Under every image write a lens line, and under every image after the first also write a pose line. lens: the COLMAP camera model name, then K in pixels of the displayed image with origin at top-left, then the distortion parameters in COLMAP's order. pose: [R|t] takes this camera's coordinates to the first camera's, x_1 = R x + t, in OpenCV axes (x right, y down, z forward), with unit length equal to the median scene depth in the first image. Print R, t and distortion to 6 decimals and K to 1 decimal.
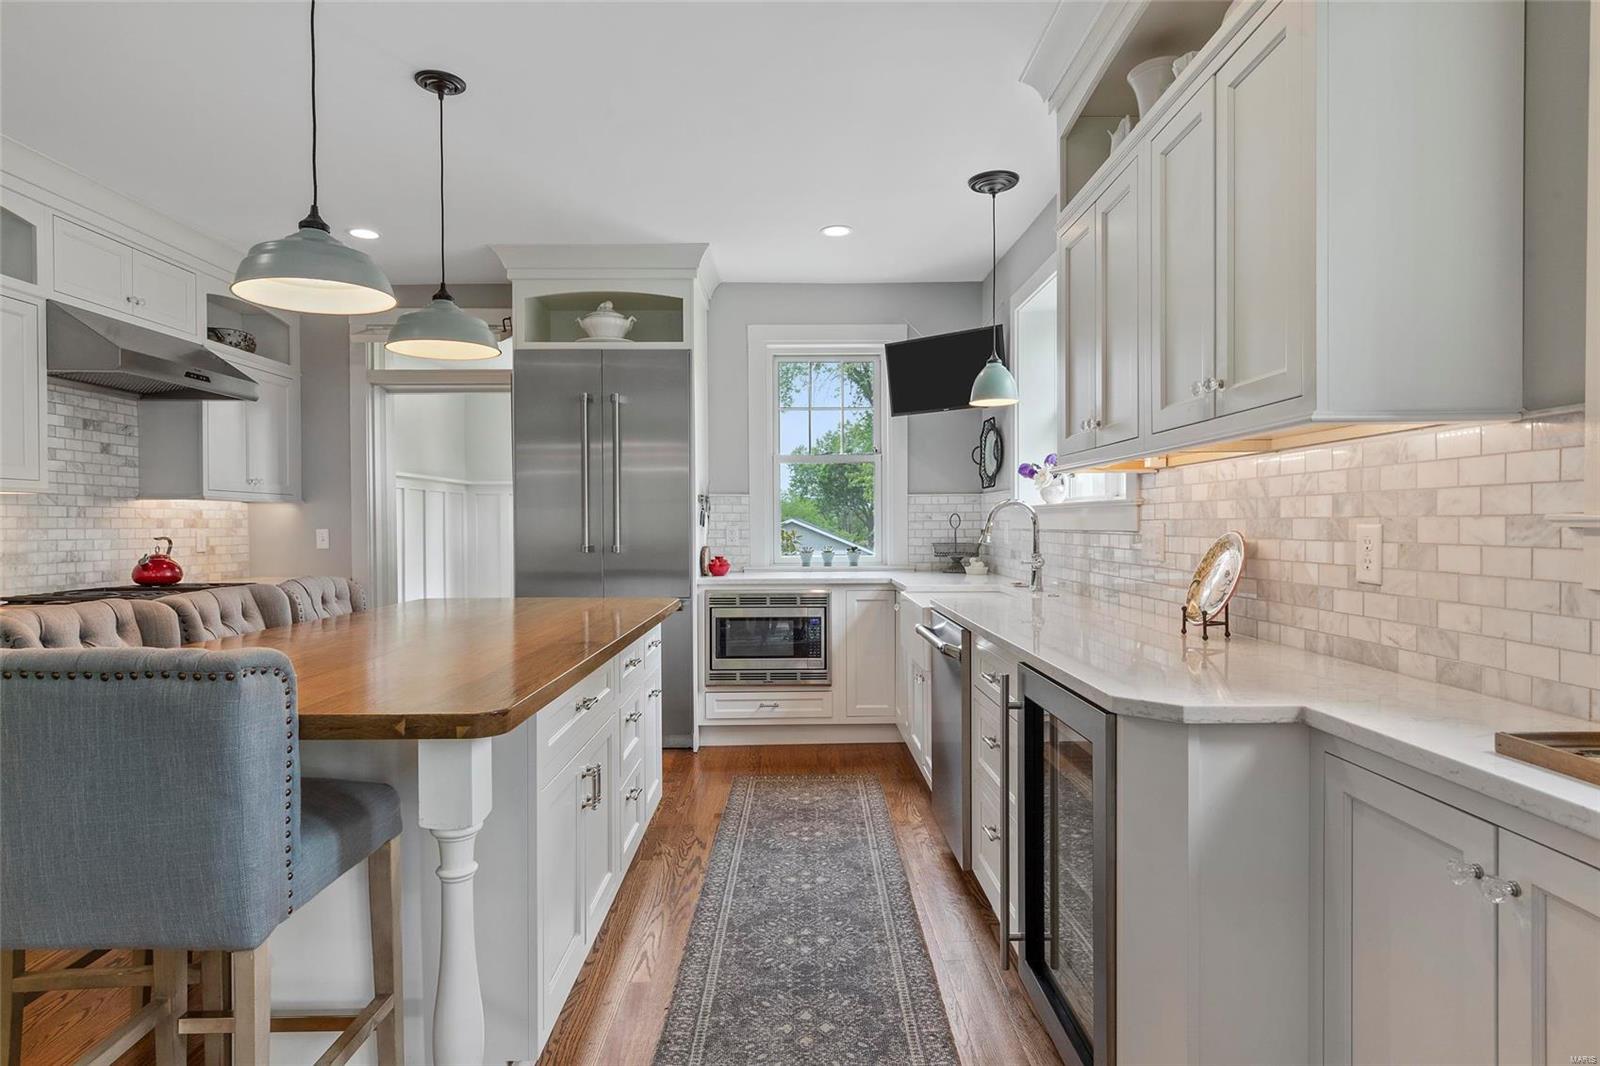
lens RADIAL K [[887.2, 0, 799.8], [0, 887.2, 530.6], [0, 0, 1]] dist [0.005548, 0.000656]
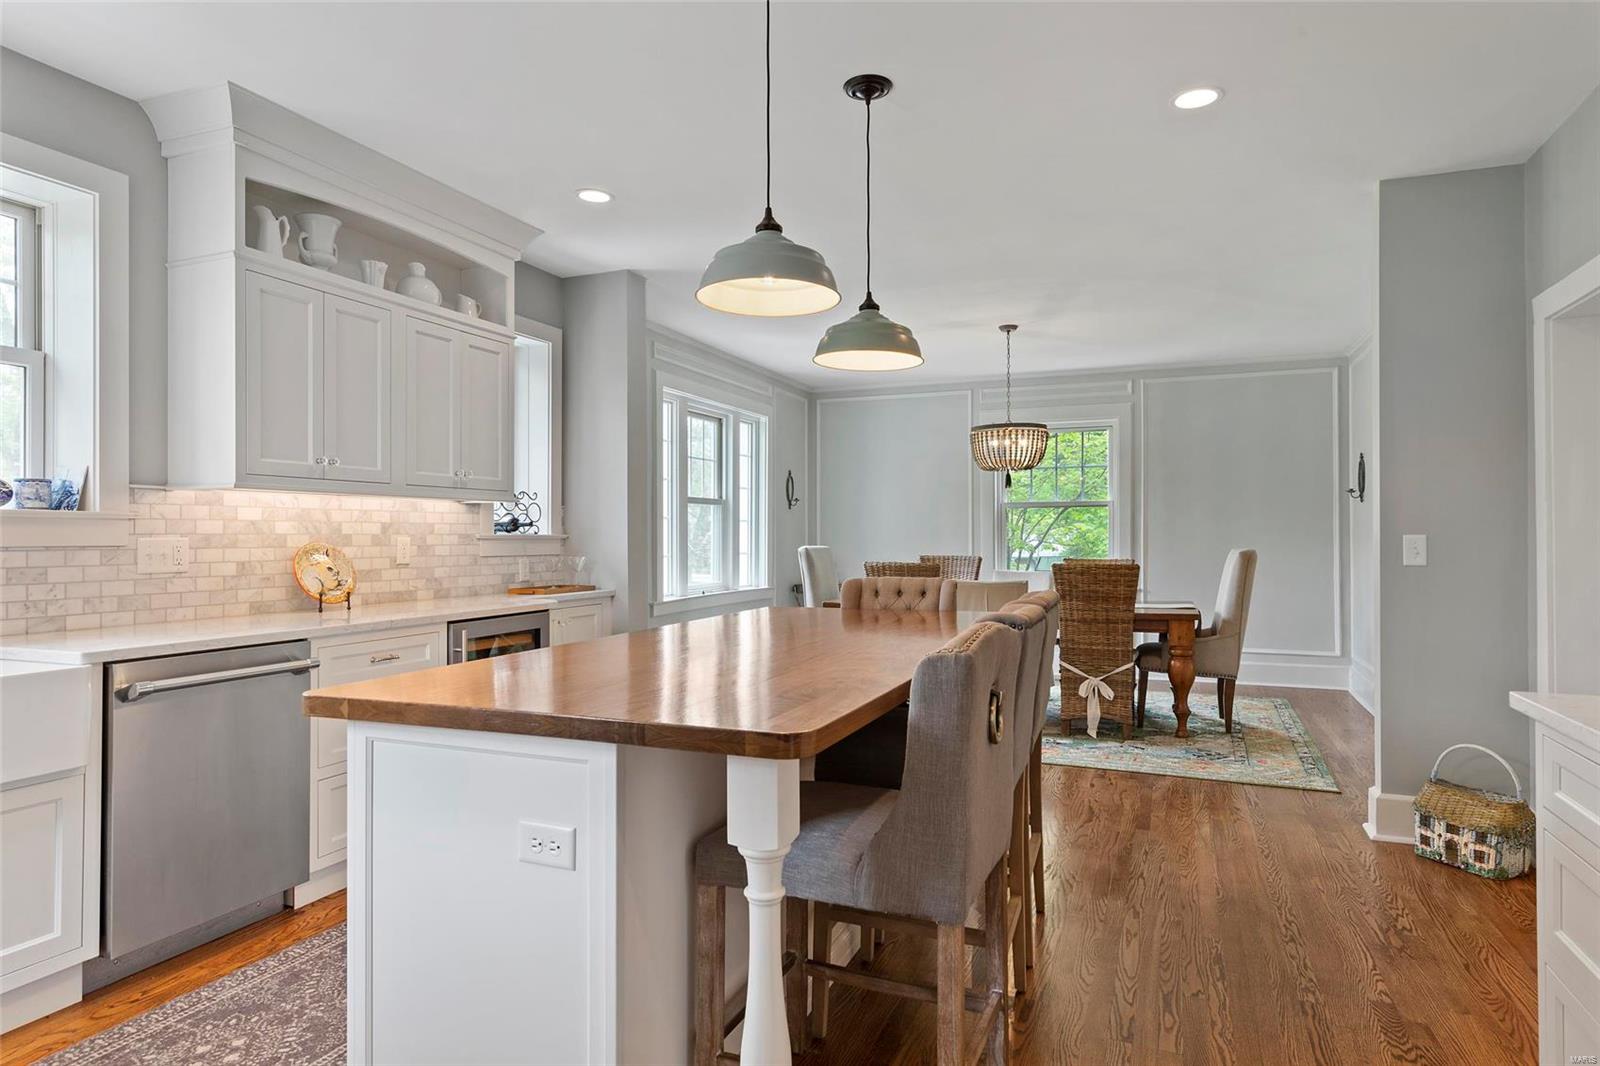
lens RADIAL K [[887.2, 0, 799.2], [0, 887.2, 532.1], [0, 0, 1]] dist [0.005548, 0.000656]
pose [[-0.922617, 0.007738, 0.385640, -0.911900], [0.008945, 0.999959, 0.001335, -0.011835], [-0.385614, 0.004681, -0.922648, 2.168258]]
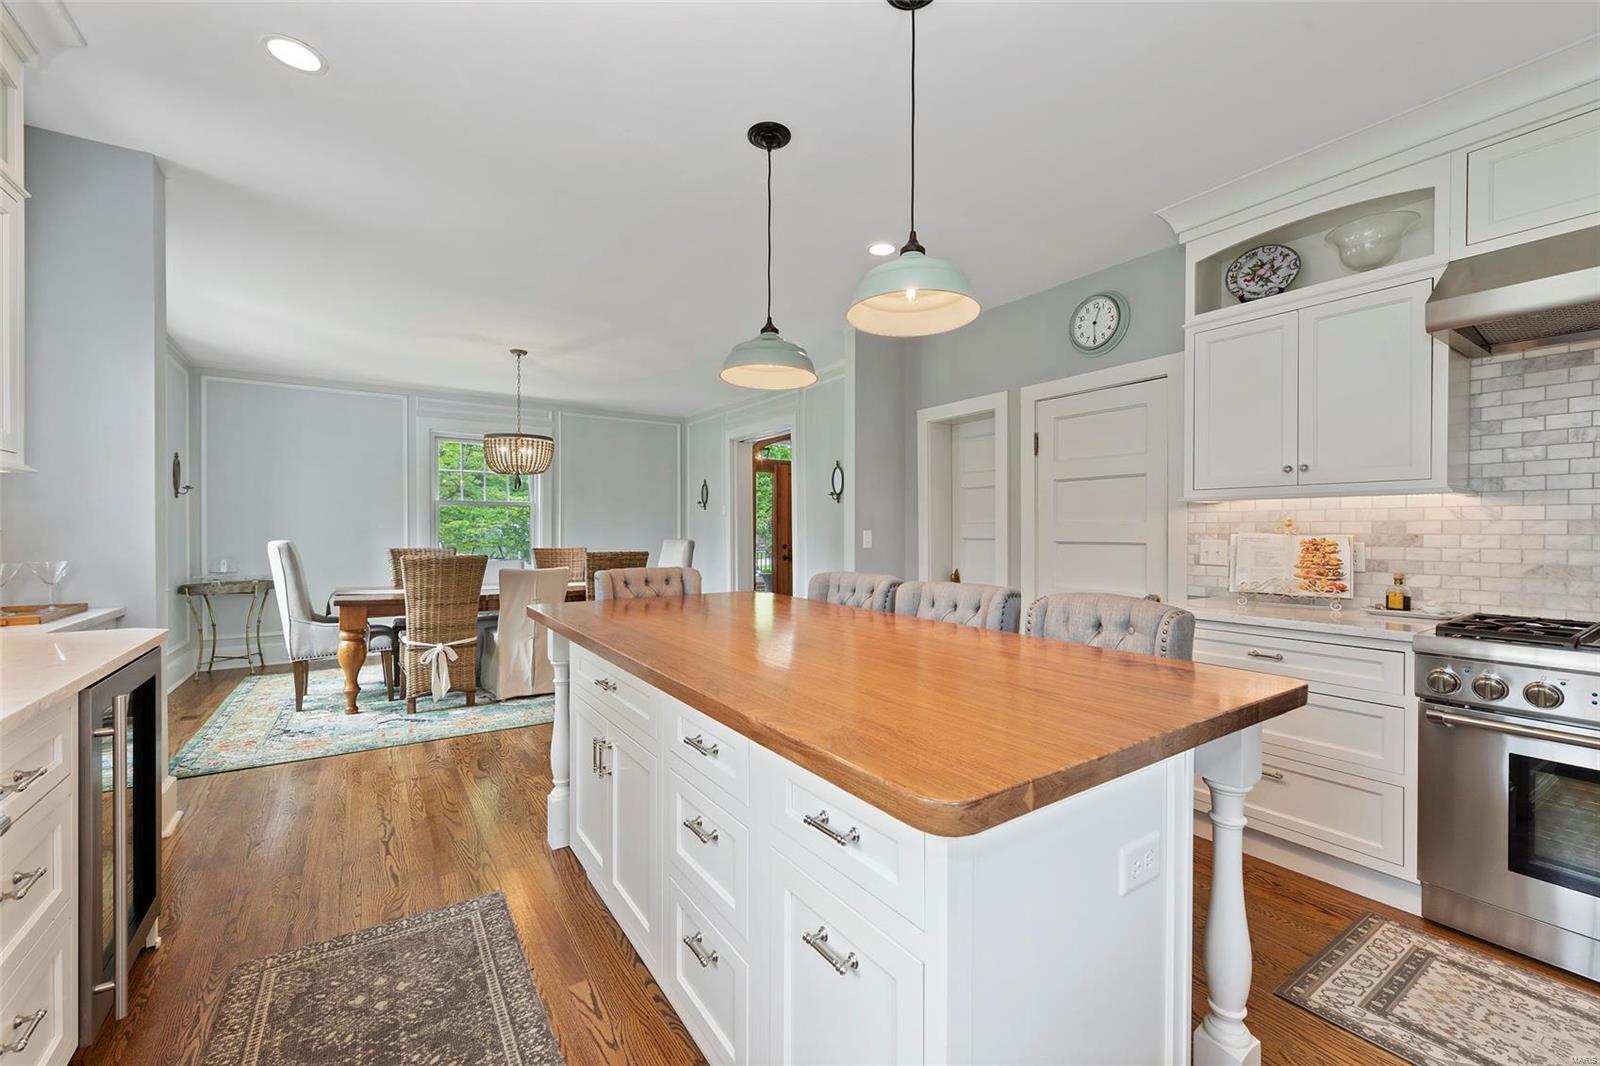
lens RADIAL K [[634.7, 0, 794.7], [0, 634.7, 532.4], [0, 0, 1]] dist [-0.003021, -0.000082]
pose [[-0.832176, 0.003304, -0.554501, 0.012792], [-0.004434, 0.999911, 0.012612, -0.014146], [0.554494, 0.012954, -0.832087, 1.849508]]
